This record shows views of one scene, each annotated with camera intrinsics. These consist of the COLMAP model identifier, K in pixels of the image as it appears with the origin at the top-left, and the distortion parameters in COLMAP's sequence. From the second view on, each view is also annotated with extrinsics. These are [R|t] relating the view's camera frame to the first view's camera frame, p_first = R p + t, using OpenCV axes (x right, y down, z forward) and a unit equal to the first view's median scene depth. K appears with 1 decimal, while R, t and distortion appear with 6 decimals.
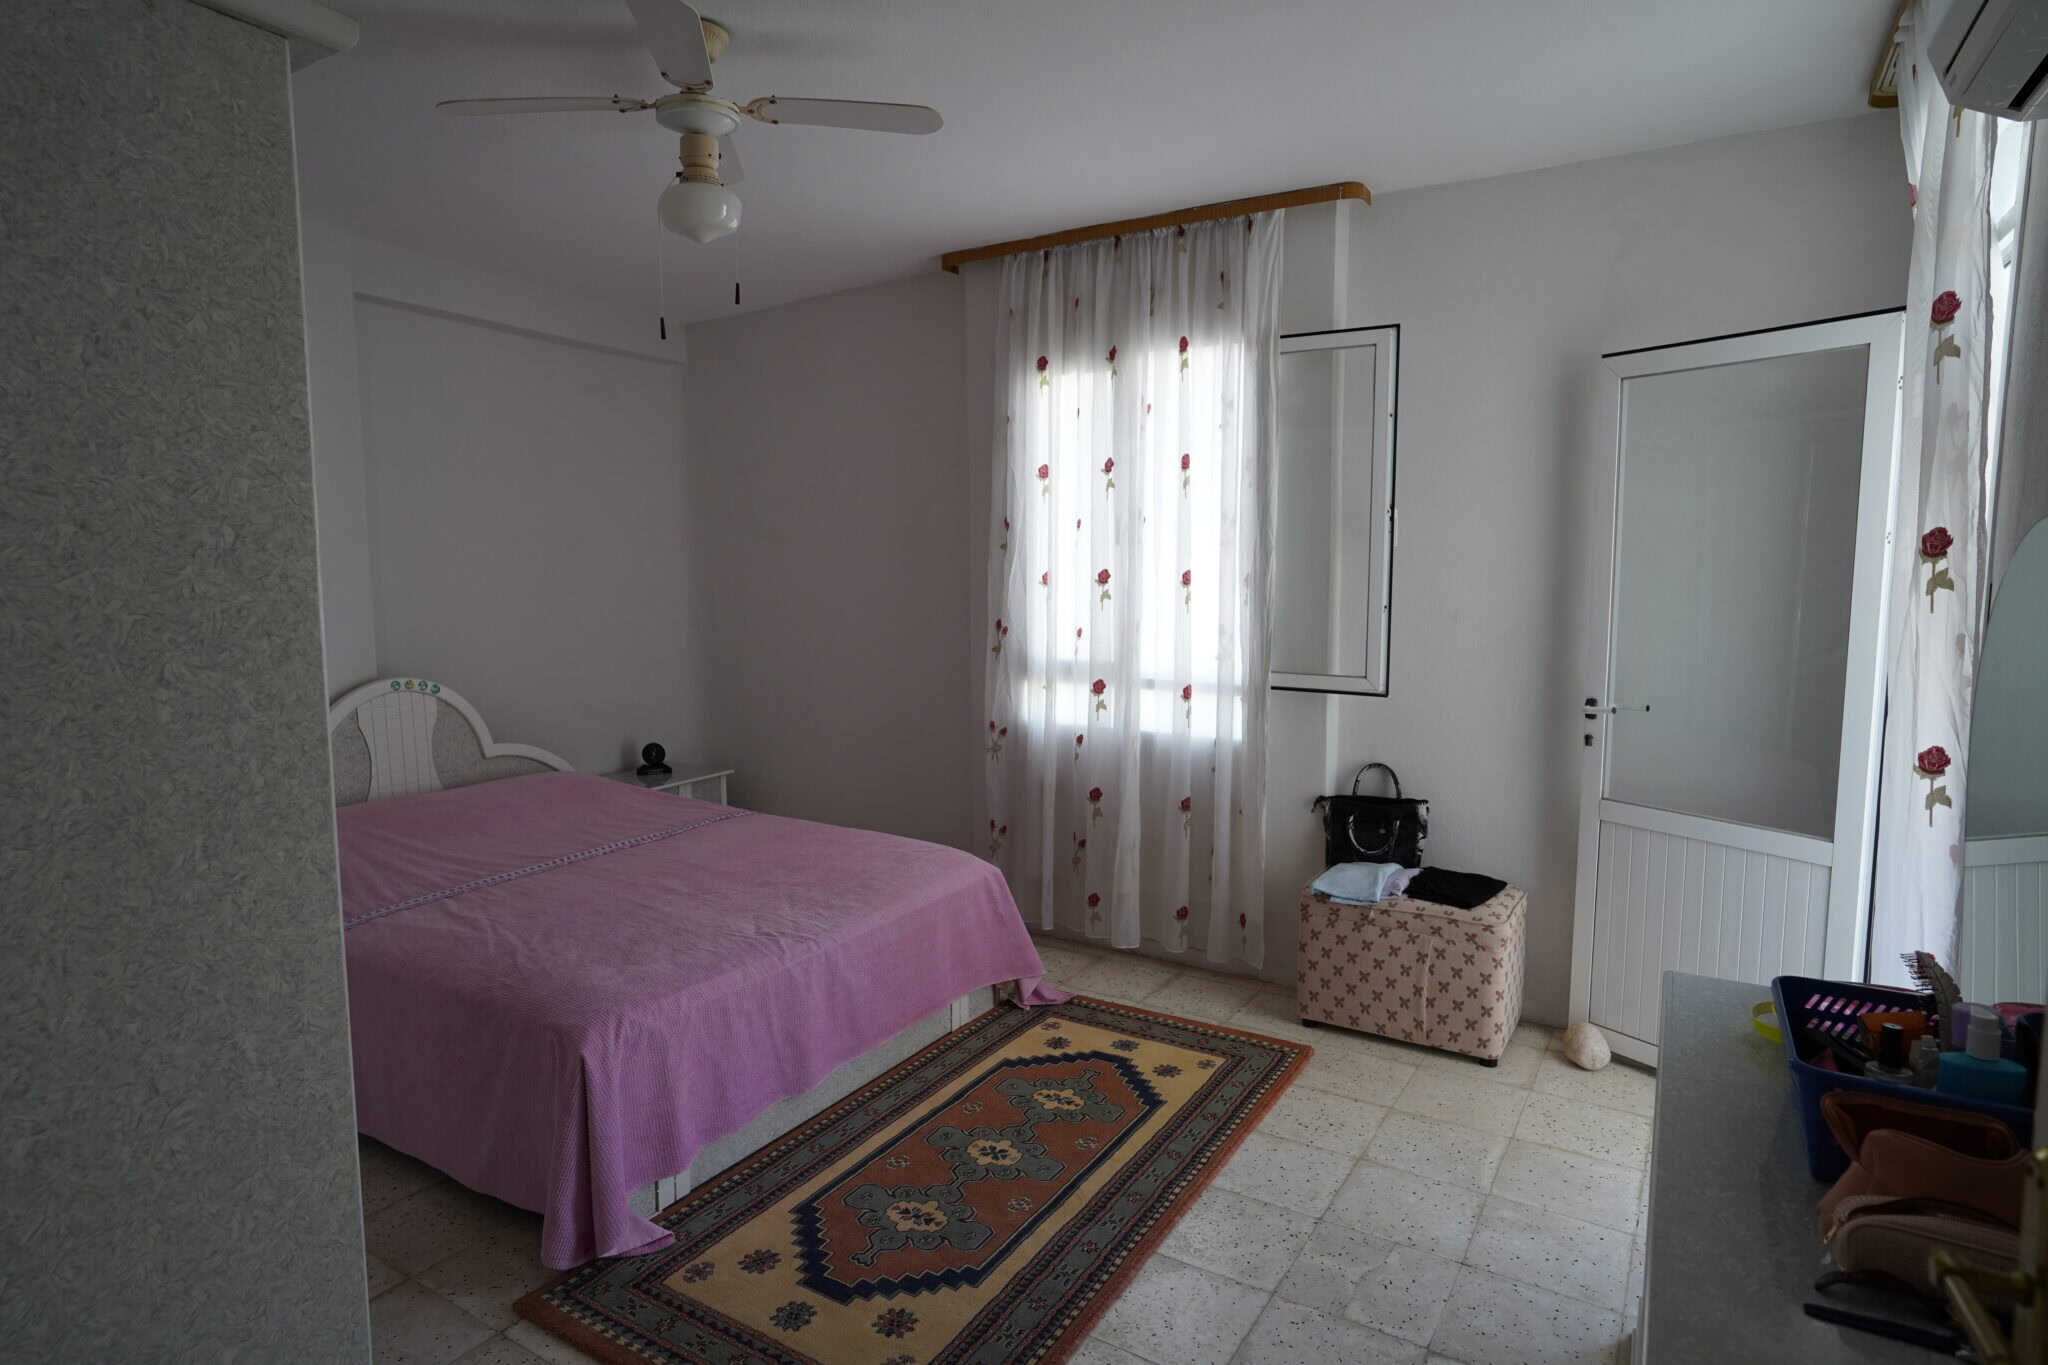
lens RADIAL K [[1143.2, 0, 1012.6], [0, 1143.2, 680.2], [0, 0, 1]] dist [-0.030663, 0.020527]
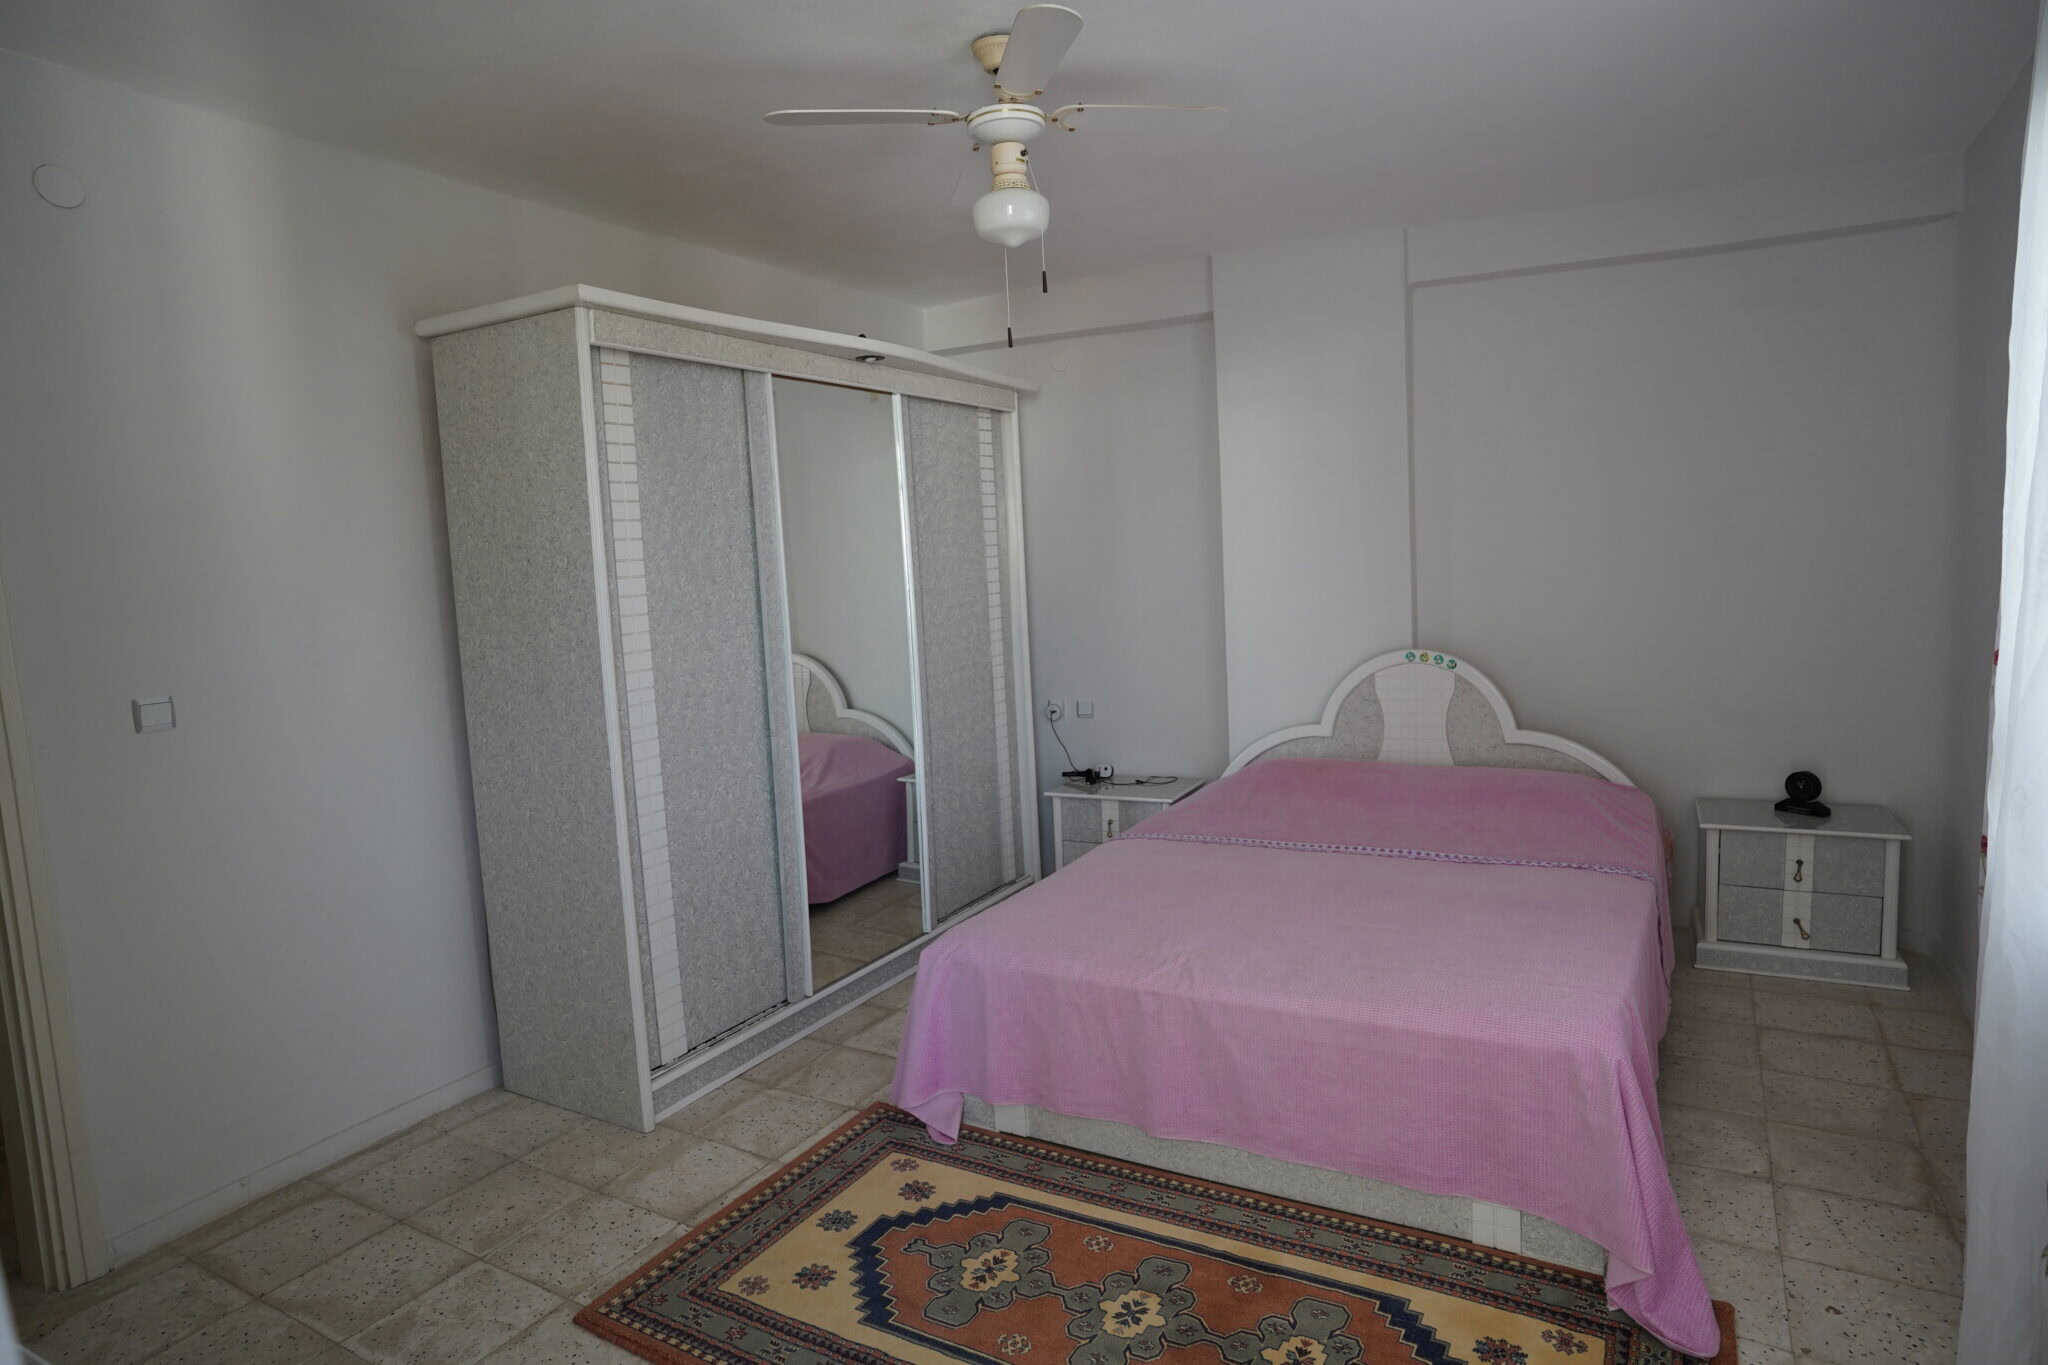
lens RADIAL K [[1143.2, 0, 1015.3], [0, 1143.2, 679.7], [0, 0, 1]] dist [-0.030663, 0.020527]
pose [[0.024227, 0.100643, -0.994628, 0.617655], [-0.057135, 0.993433, 0.099130, -0.072583], [0.998072, 0.054427, 0.029818, 0.769271]]
